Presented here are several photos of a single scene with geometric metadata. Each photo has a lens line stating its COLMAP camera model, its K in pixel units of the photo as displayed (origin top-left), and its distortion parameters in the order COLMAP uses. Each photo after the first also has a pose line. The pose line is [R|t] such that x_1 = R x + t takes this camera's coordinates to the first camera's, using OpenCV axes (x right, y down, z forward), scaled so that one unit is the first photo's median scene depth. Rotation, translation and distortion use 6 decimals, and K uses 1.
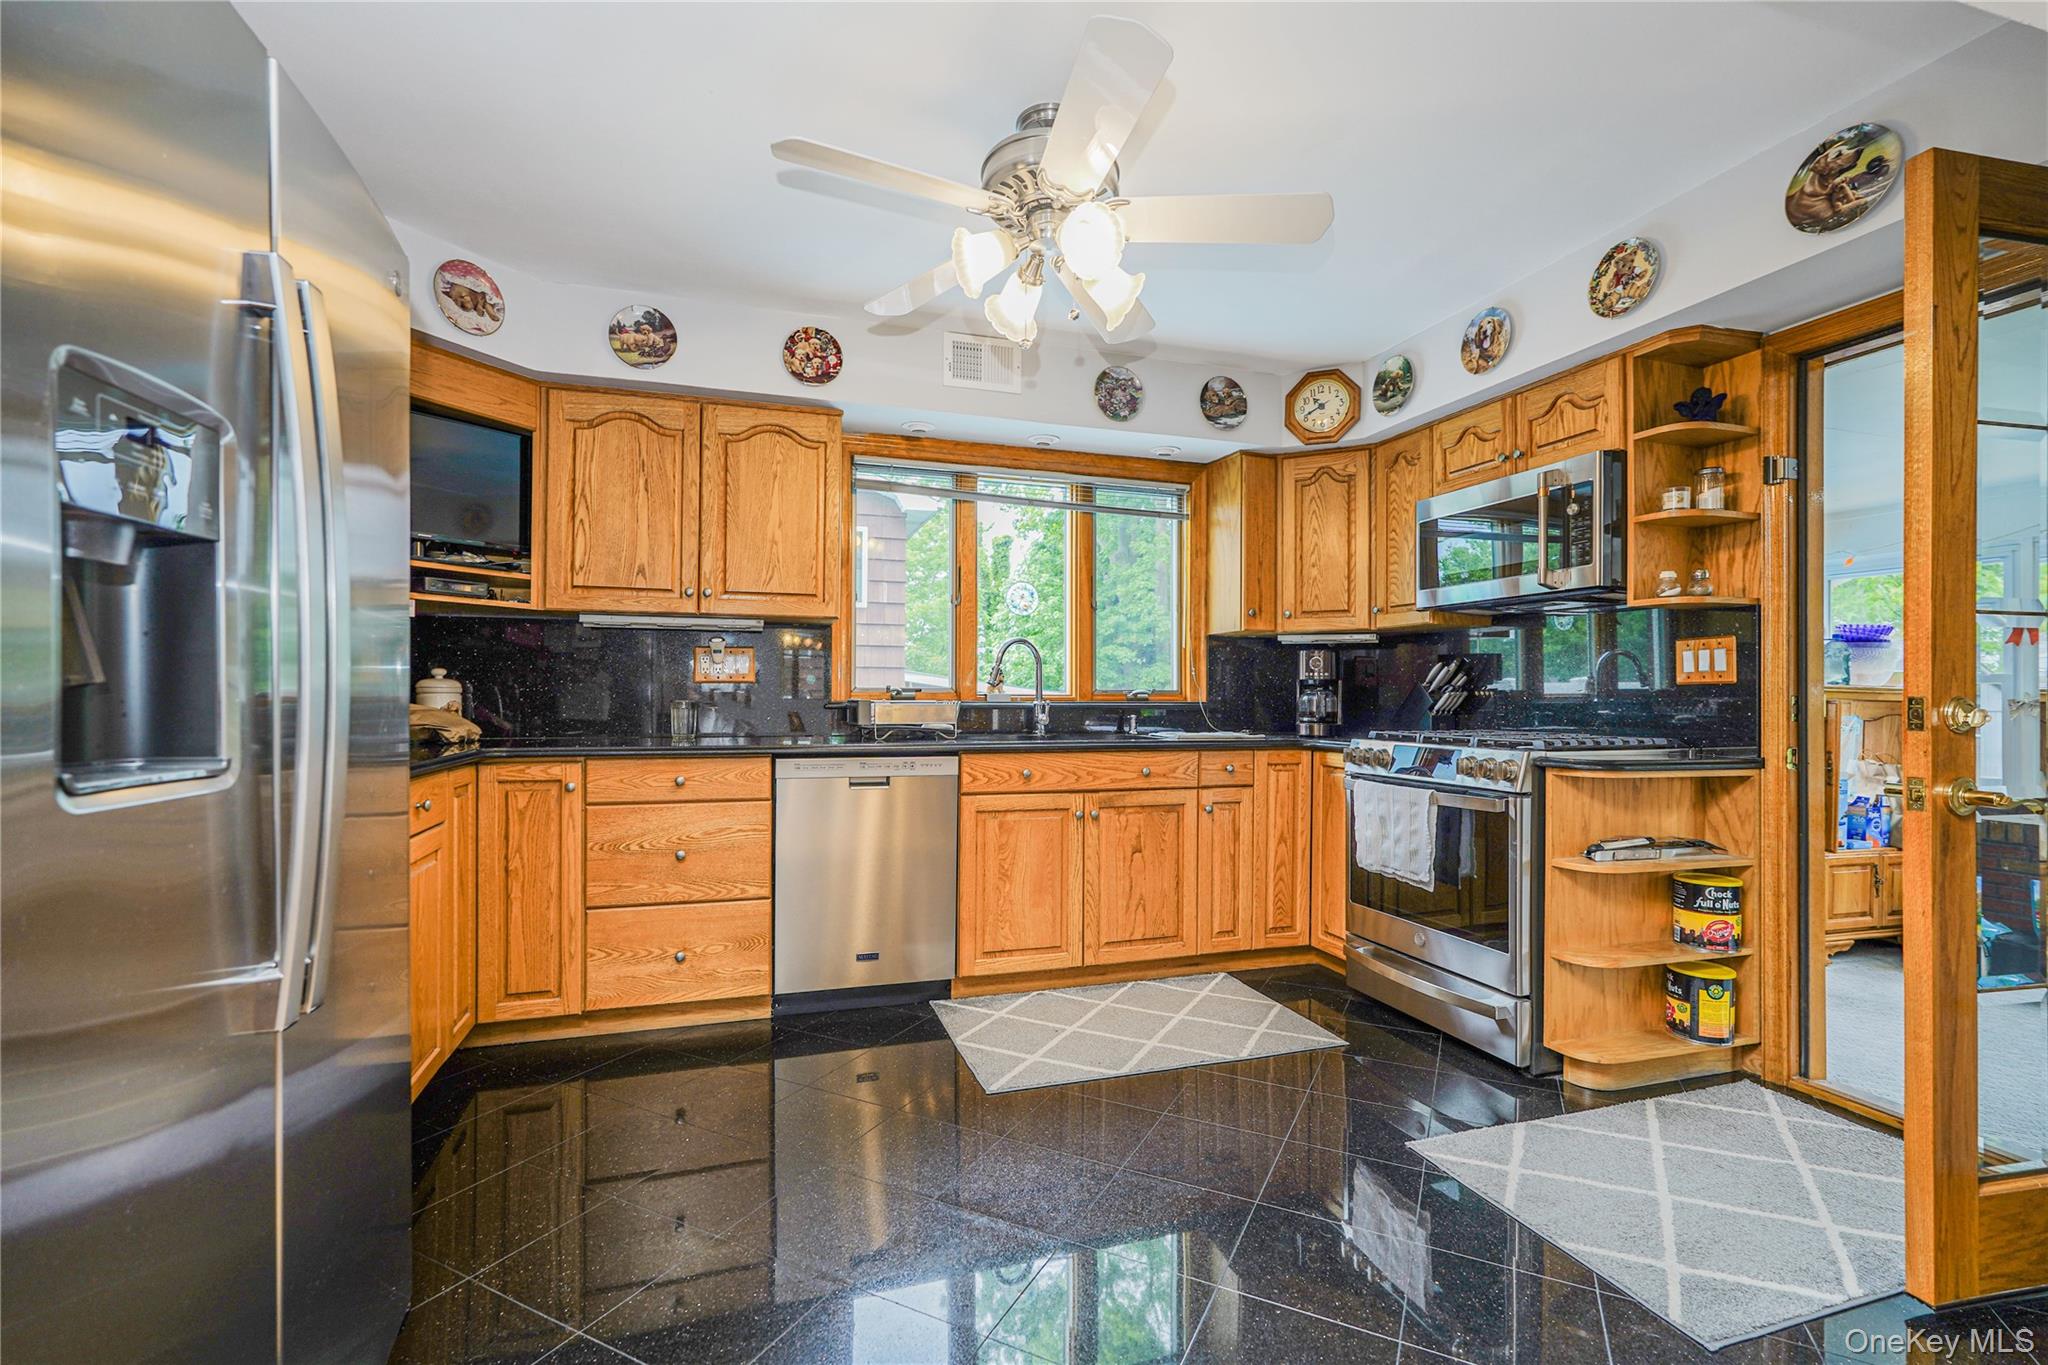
lens RADIAL K [[908.5, 0, 1024.7], [0, 908.5, 689.5], [0, 0, 1]] dist [-0.013669, 0.009583]
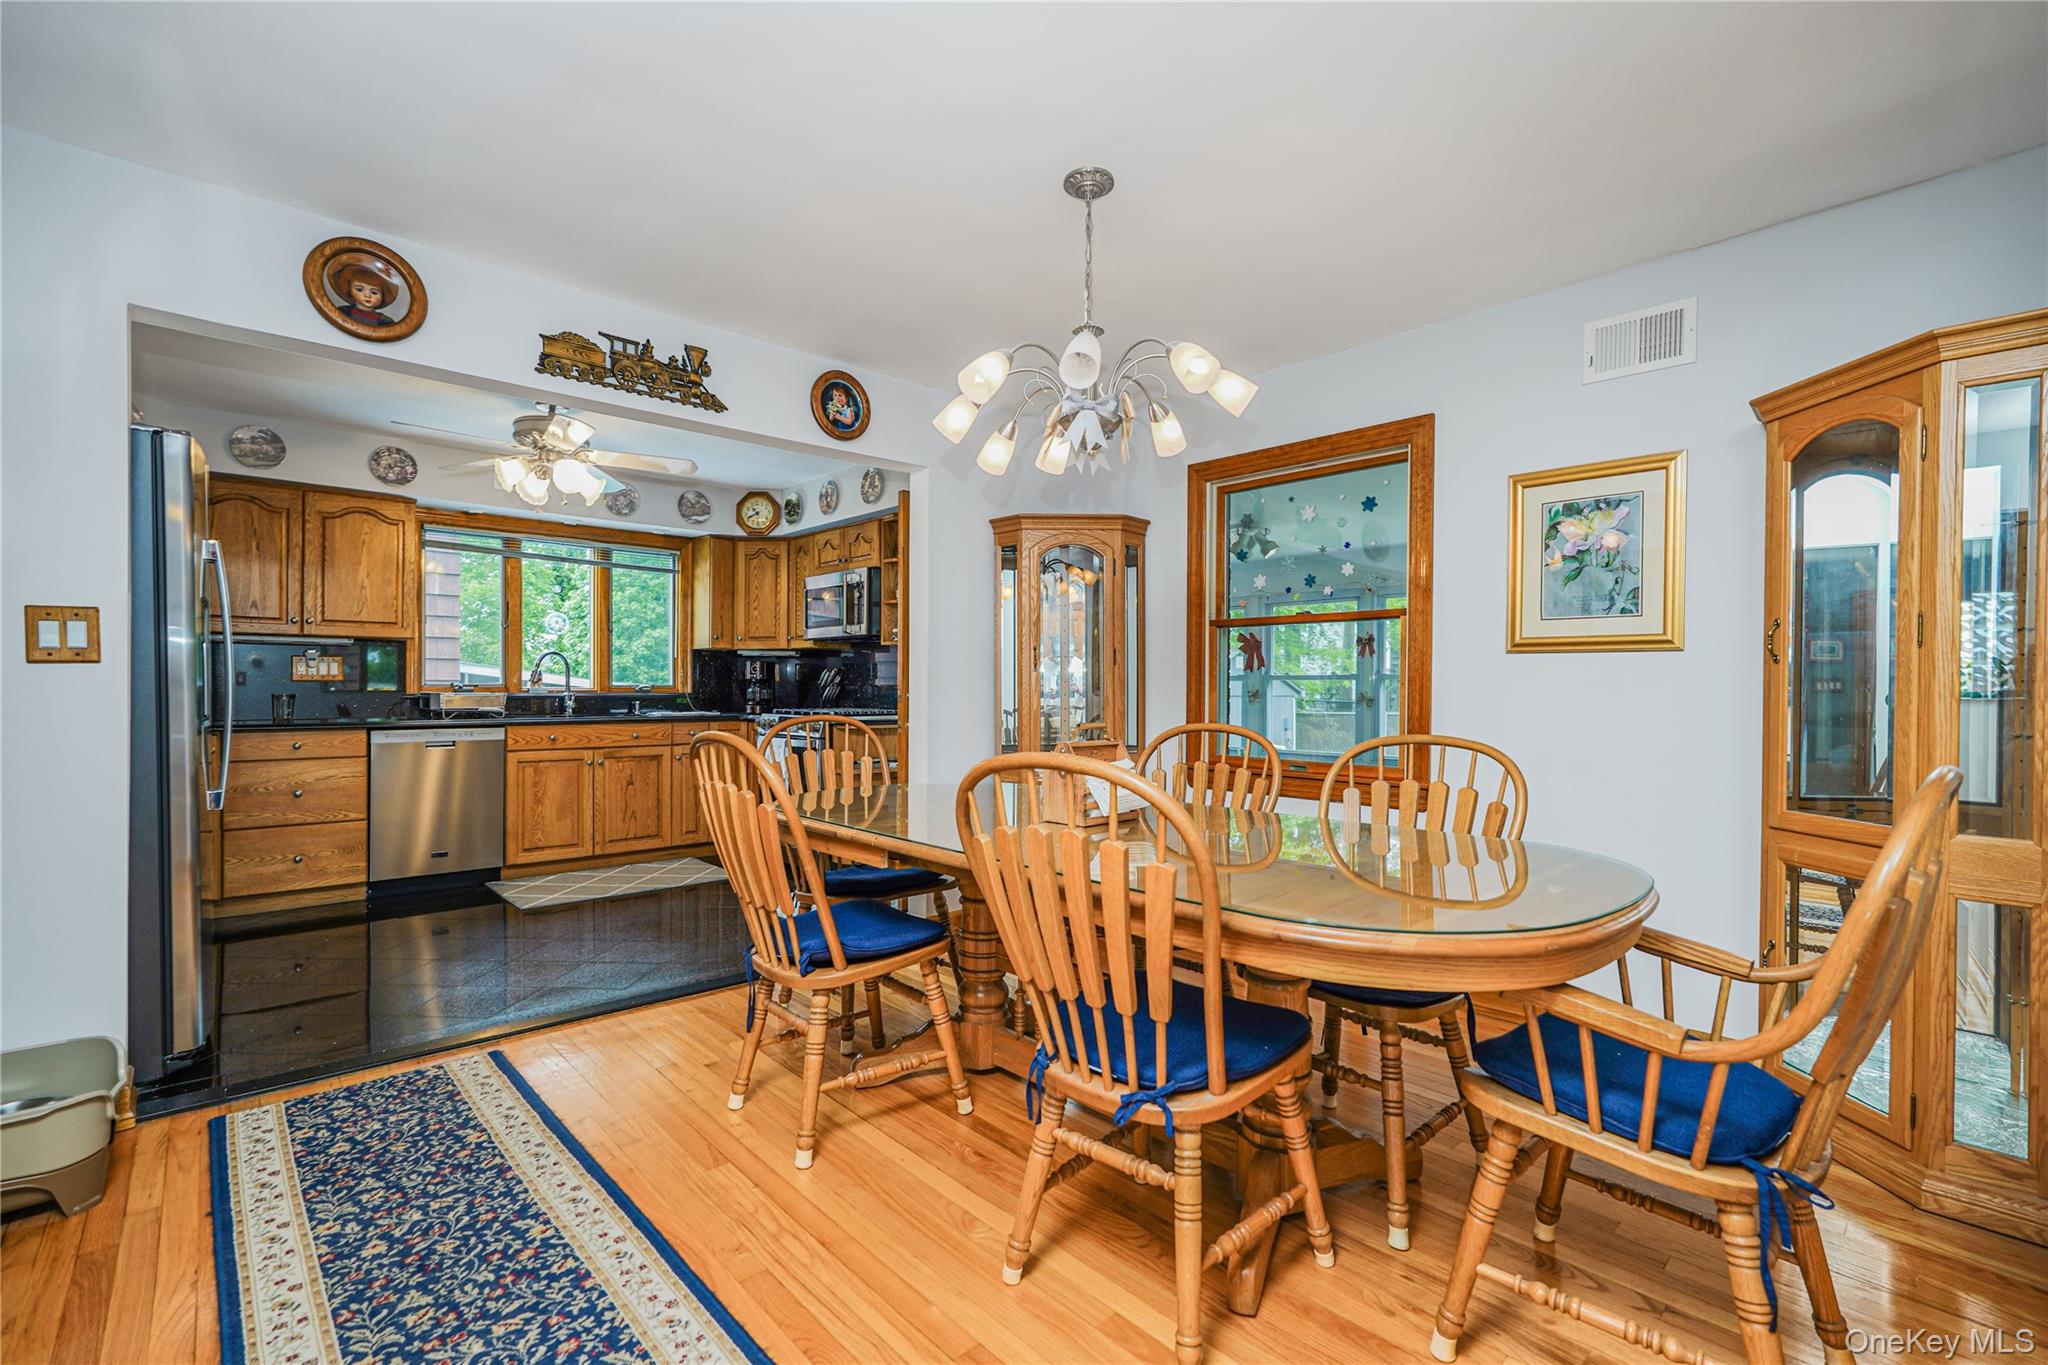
lens RADIAL K [[908.5, 0, 1024.7], [0, 908.5, 689.5], [0, 0, 1]] dist [-0.013669, 0.009583]
pose [[0.909315, -0.002973, 0.416099, 0.092600], [-0.001912, 0.999934, 0.011323, -0.012940], [-0.416105, -0.011091, 0.909249, -0.797579]]
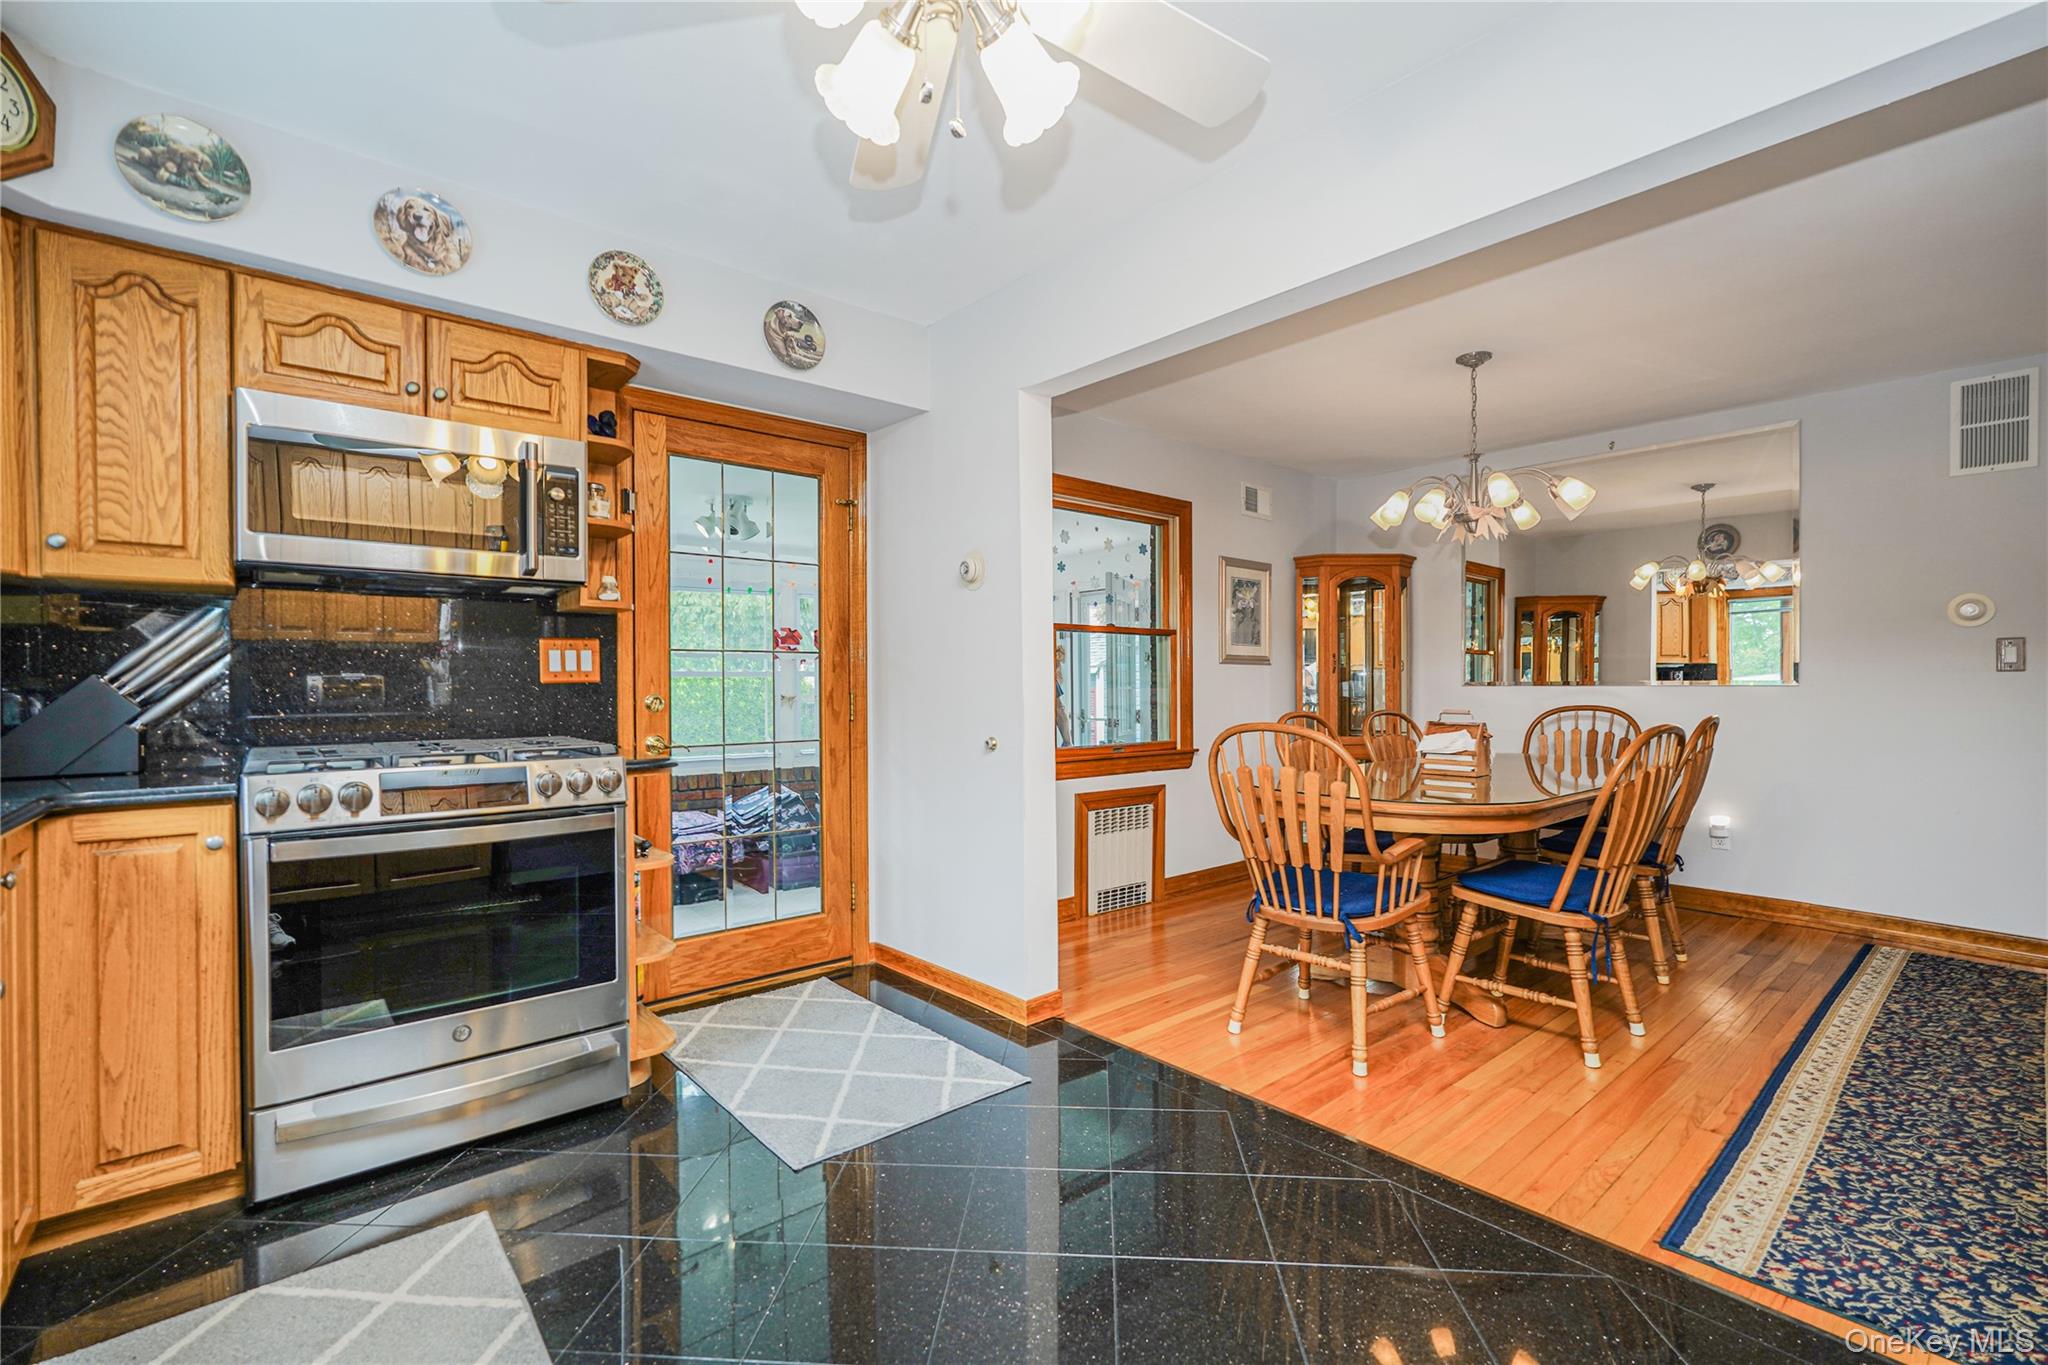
lens RADIAL K [[908.5, 0, 1024.7], [0, 908.5, 689.5], [0, 0, 1]] dist [-0.013669, 0.009583]
pose [[-0.394462, -0.016384, 0.918766, -0.362718], [-0.008626, 0.999863, 0.014127, -0.014320], [-0.918872, -0.002353, -0.394549, 0.769432]]
